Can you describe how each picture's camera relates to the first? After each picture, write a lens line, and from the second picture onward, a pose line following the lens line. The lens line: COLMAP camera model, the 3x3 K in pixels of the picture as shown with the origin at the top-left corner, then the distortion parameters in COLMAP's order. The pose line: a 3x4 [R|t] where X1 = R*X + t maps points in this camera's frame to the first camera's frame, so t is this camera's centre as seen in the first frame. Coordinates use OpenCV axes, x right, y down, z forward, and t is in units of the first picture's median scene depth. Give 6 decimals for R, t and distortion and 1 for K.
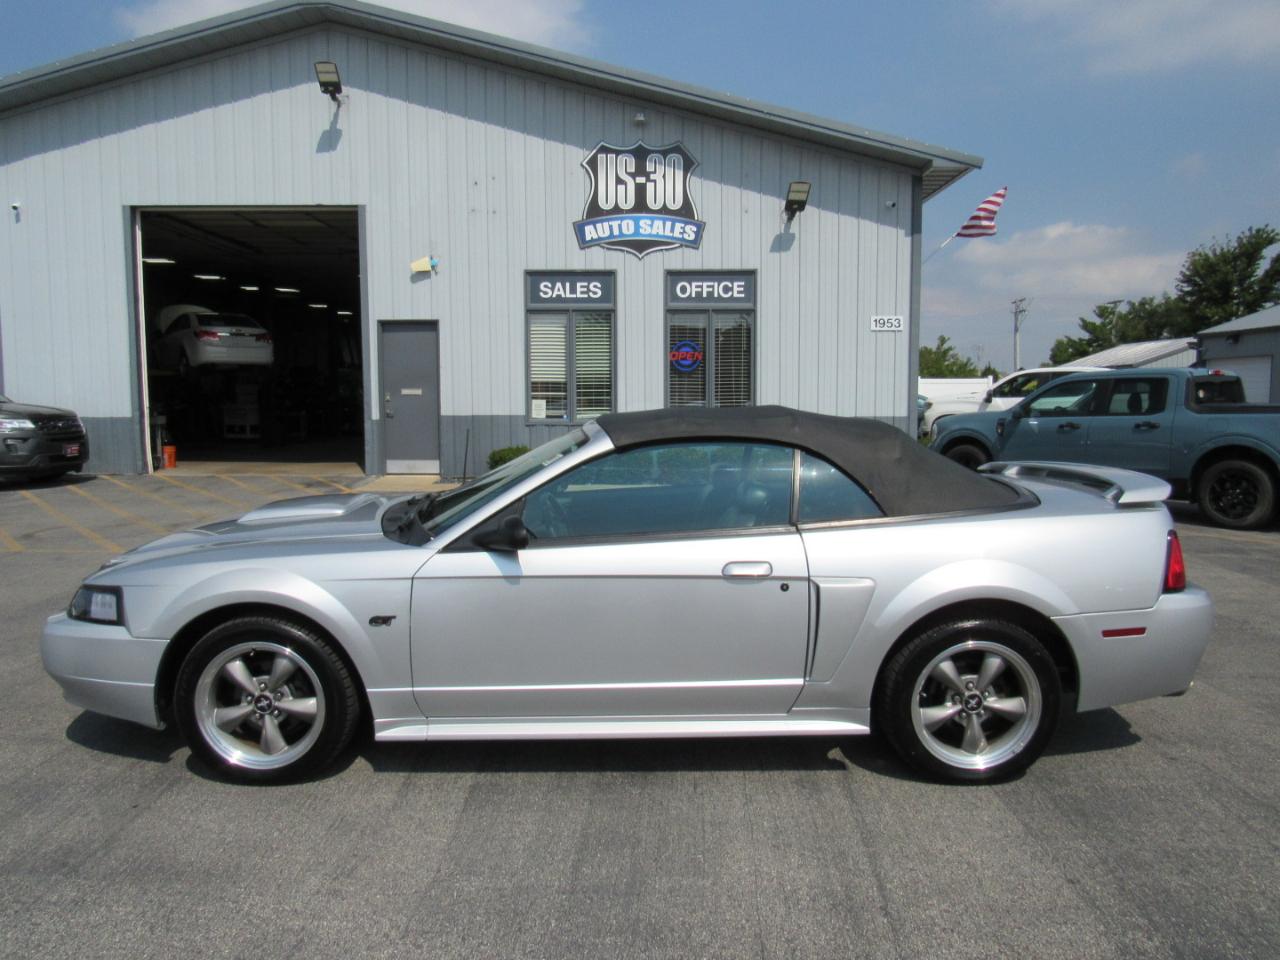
lens RADIAL K [[904.3, 0, 638.4], [0, 904.3, 468.5], [0, 0, 1]] dist [-0.025567, 0.007825]
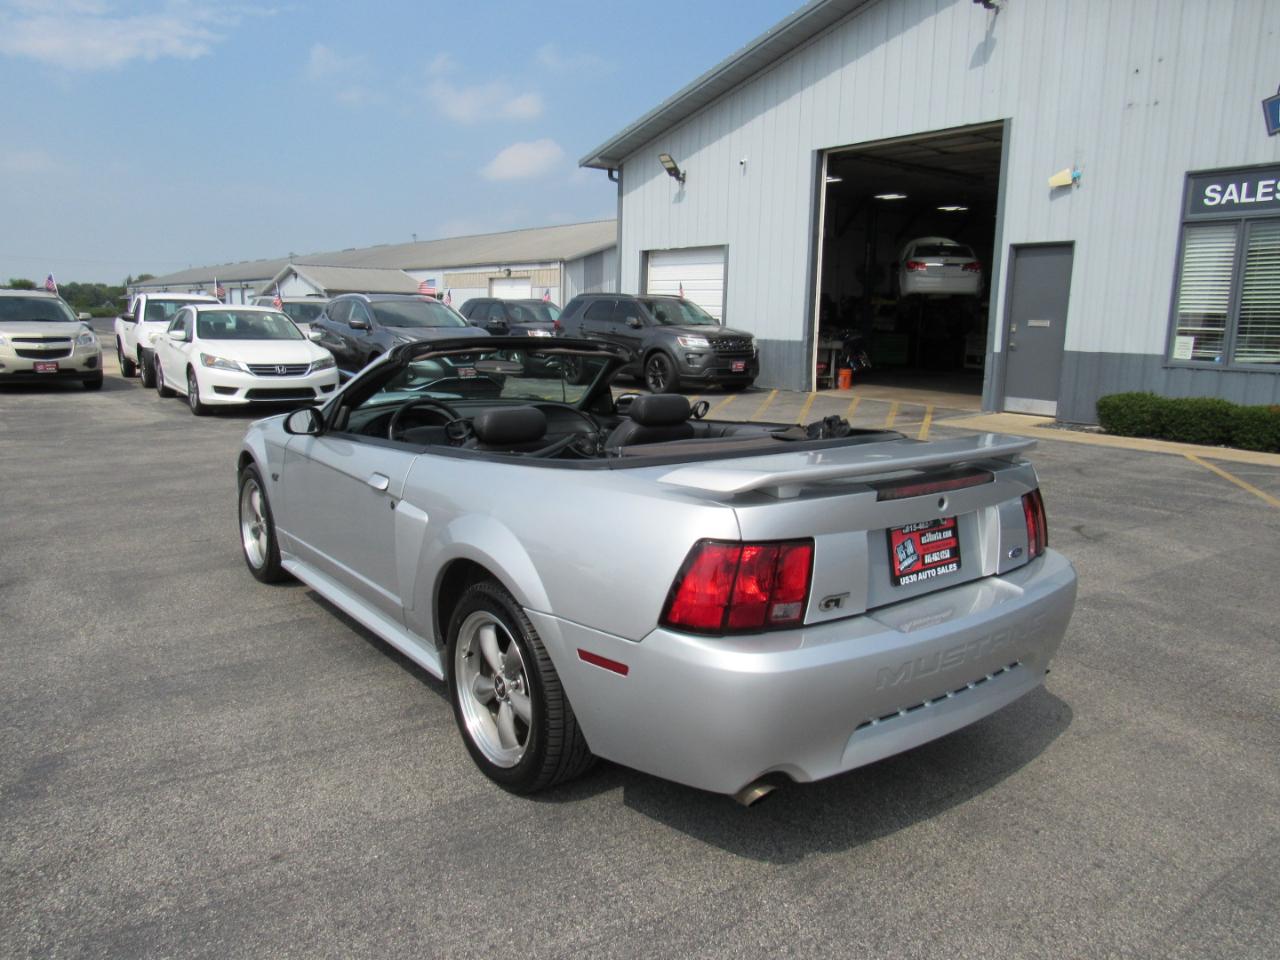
lens RADIAL K [[904.3, 0, 639.4], [0, 904.3, 483.6], [0, 0, 1]] dist [-0.025567, 0.007825]
pose [[0.605495, 0.155081, -0.780593, 0.239990], [-0.084964, 0.987821, 0.130347, -0.009927], [0.791301, -0.012602, 0.611297, 0.132800]]
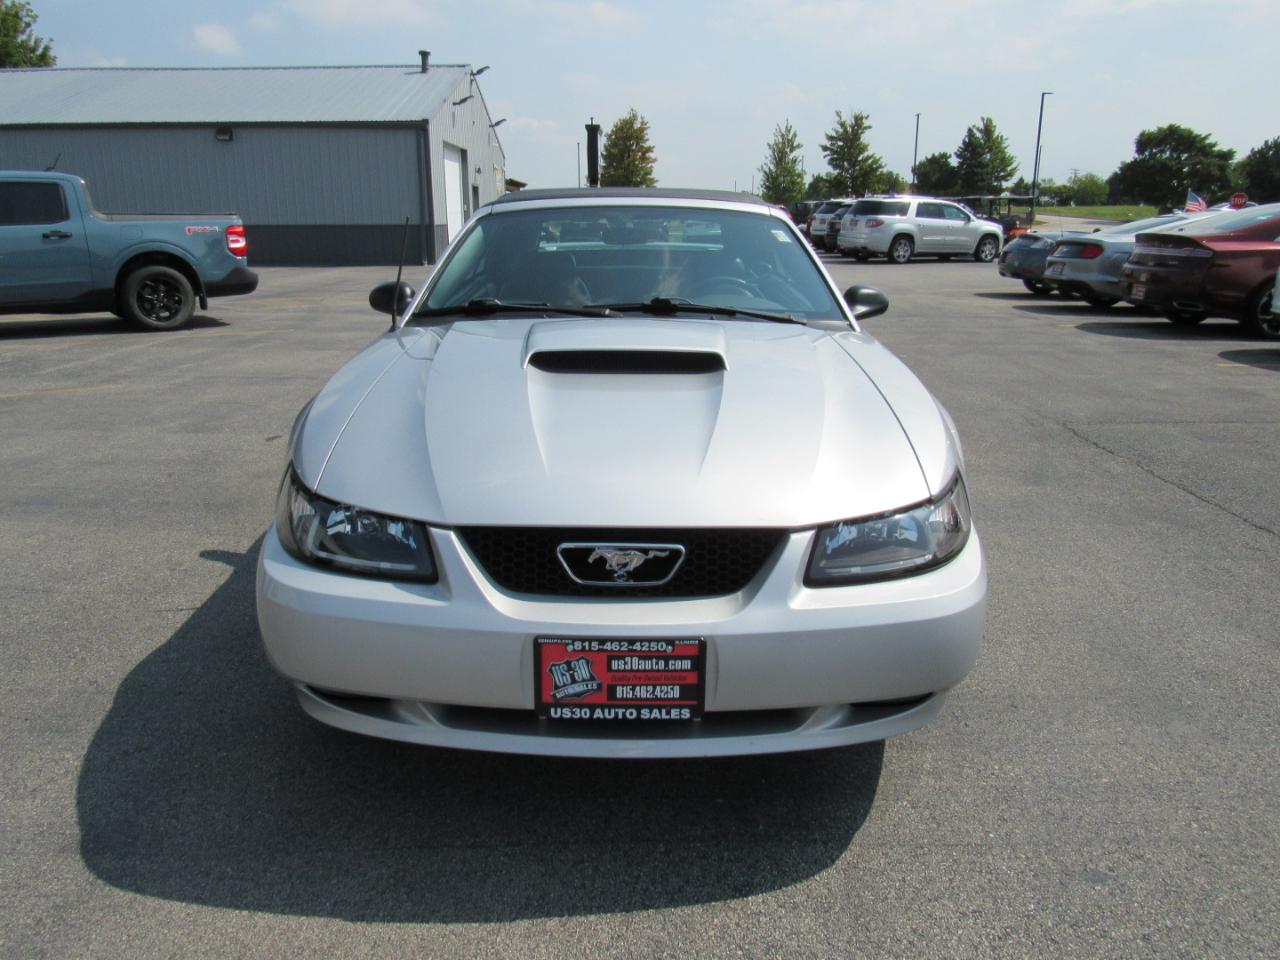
lens RADIAL K [[904.3, 0, 621.0], [0, 904.3, 465.8], [0, 0, 1]] dist [-0.025567, 0.007825]
pose [[0.014799, -0.258759, 0.965829, -0.264688], [0.074161, 0.963558, 0.257014, -0.008716], [-0.997136, 0.067823, 0.033449, 0.273624]]
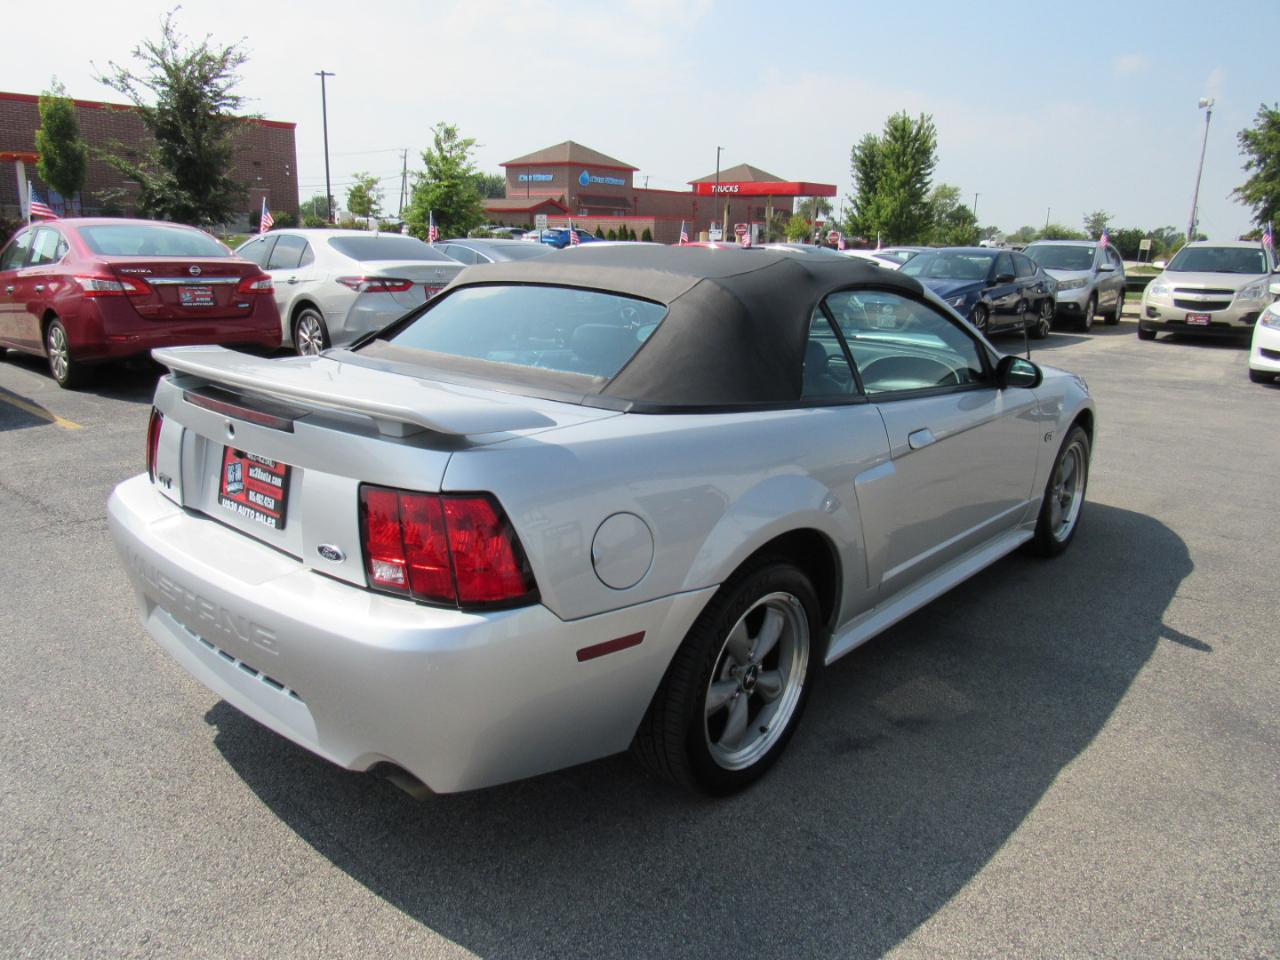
lens RADIAL K [[904.3, 0, 629.8], [0, 904.3, 481.5], [0, 0, 1]] dist [-0.025567, 0.007825]
pose [[-0.668725, 0.173305, -0.723030, 0.205941], [-0.079503, 0.950212, 0.301291, -0.029109], [0.739247, 0.258964, -0.621653, 0.413761]]
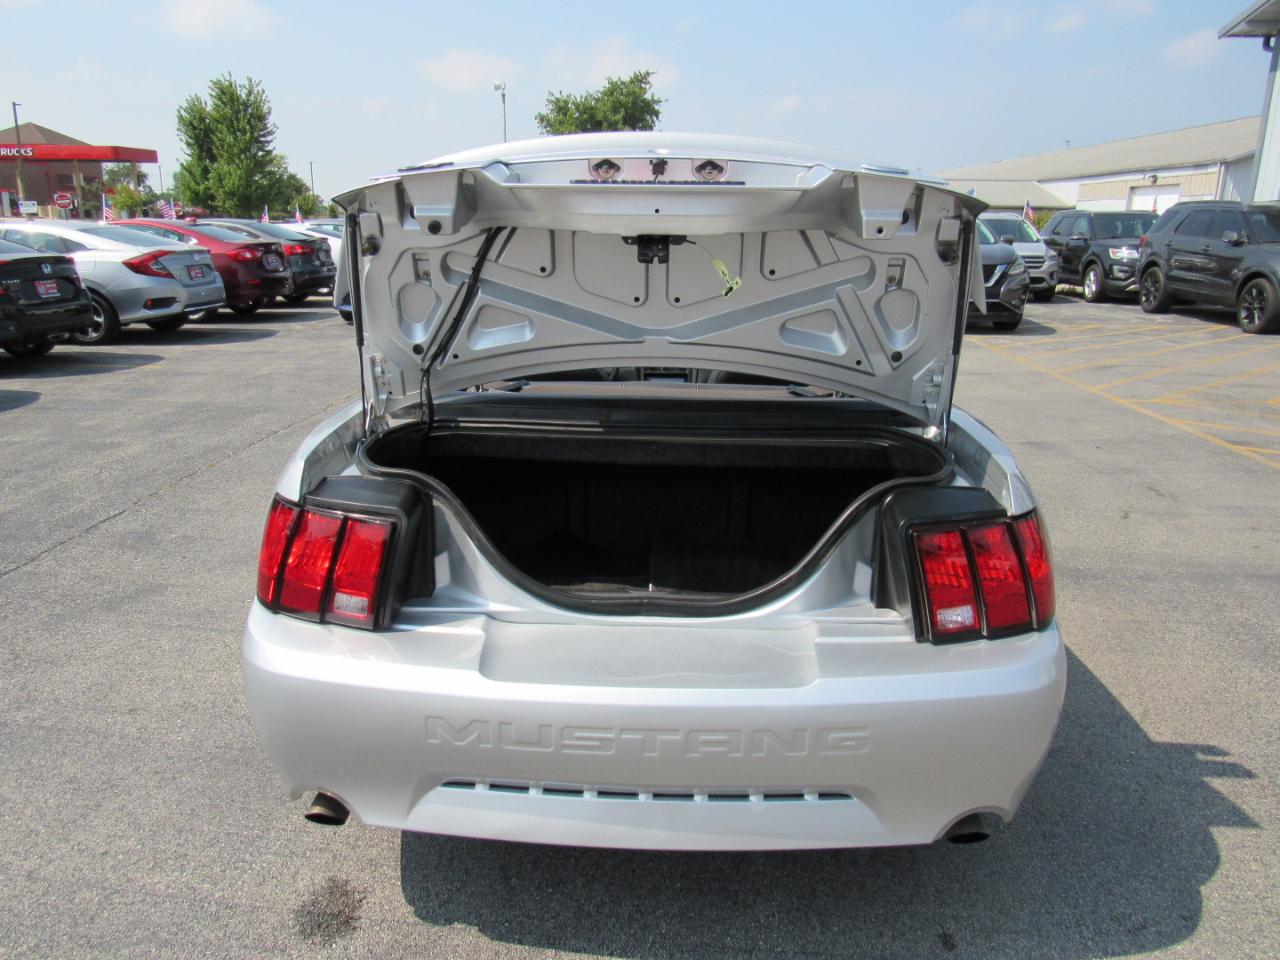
lens RADIAL K [[904.3, 0, 633.0], [0, 904.3, 481.7], [0, 0, 1]] dist [-0.025567, 0.007825]
pose [[-0.039230, 0.271769, -0.961563, 0.246313], [-0.087306, 0.957691, 0.274236, -0.021866], [0.995409, 0.094709, -0.013843, 0.277417]]
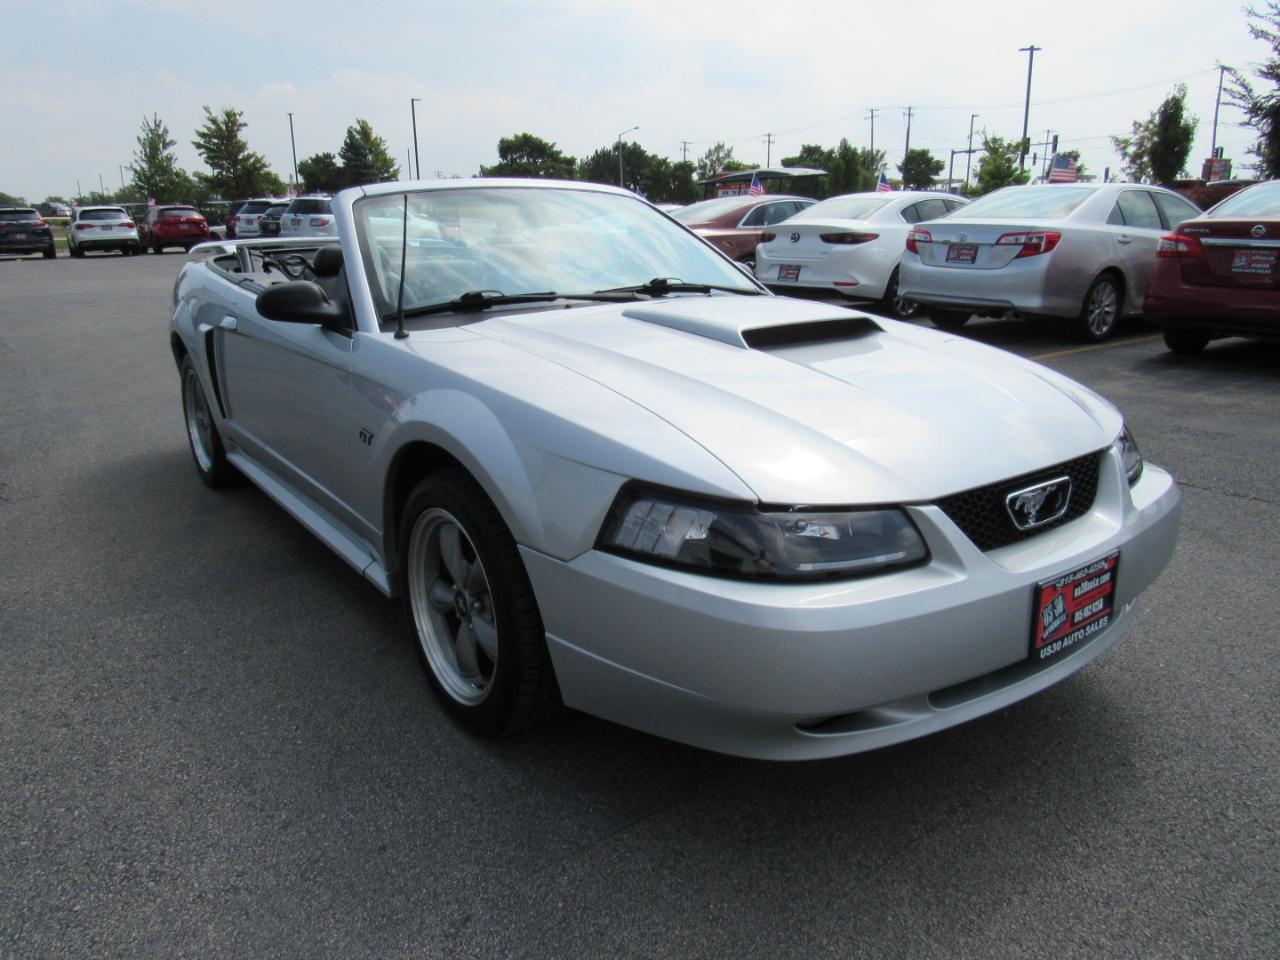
lens RADIAL K [[904.3, 0, 617.7], [0, 904.3, 461.4], [0, 0, 1]] dist [-0.025567, 0.007825]
pose [[-0.588055, -0.201330, 0.783363, -0.218078], [0.072030, 0.951640, 0.298650, -0.013861], [-0.805607, 0.232049, -0.545116, 0.391698]]
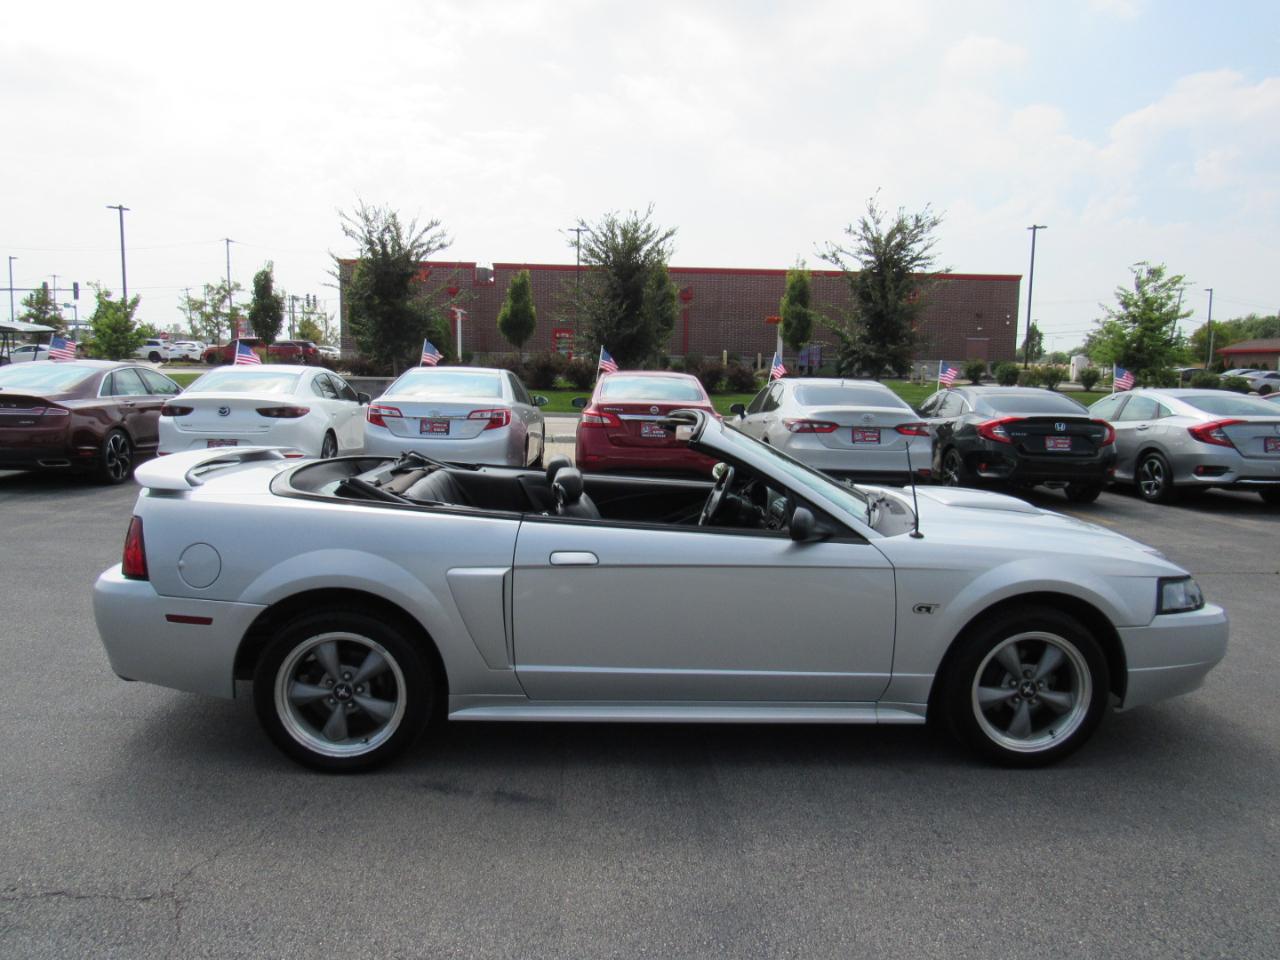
lens RADIAL K [[904.3, 0, 627.4], [0, 904.3, 470.1], [0, 0, 1]] dist [-0.025567, 0.007825]
pose [[-0.998724, -0.012854, -0.048832, 0.024051], [-0.021492, 0.983297, 0.180735, -0.047340], [0.045694, 0.181554, -0.982319, 0.554018]]
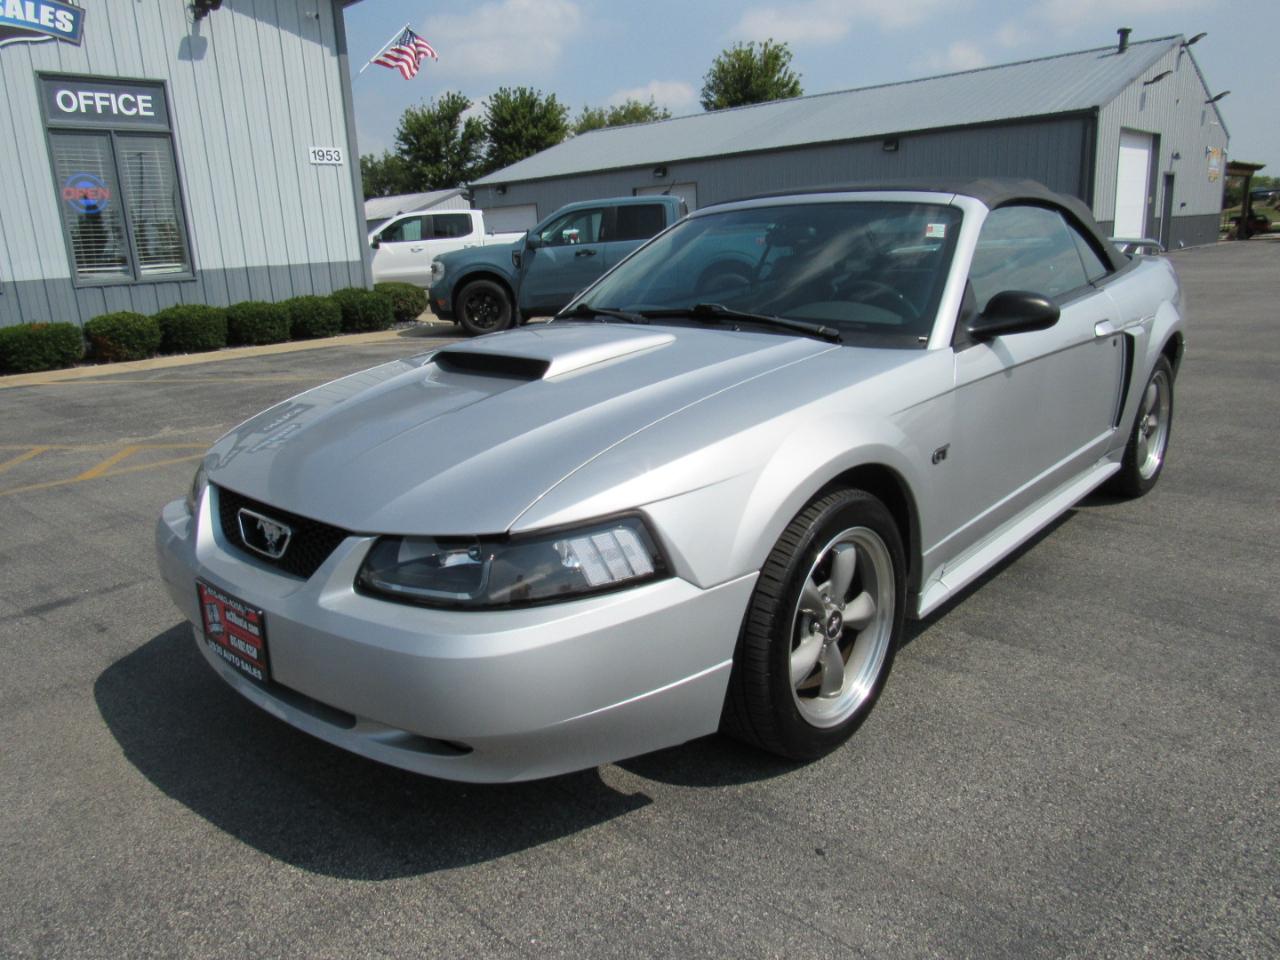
lens RADIAL K [[904.3, 0, 626.8], [0, 904.3, 466.0], [0, 0, 1]] dist [-0.025567, 0.007825]
pose [[0.685085, -0.204632, 0.699131, -0.209851], [0.101773, 0.977208, 0.186295, 0.004269], [-0.721319, -0.056475, 0.690297, 0.149557]]
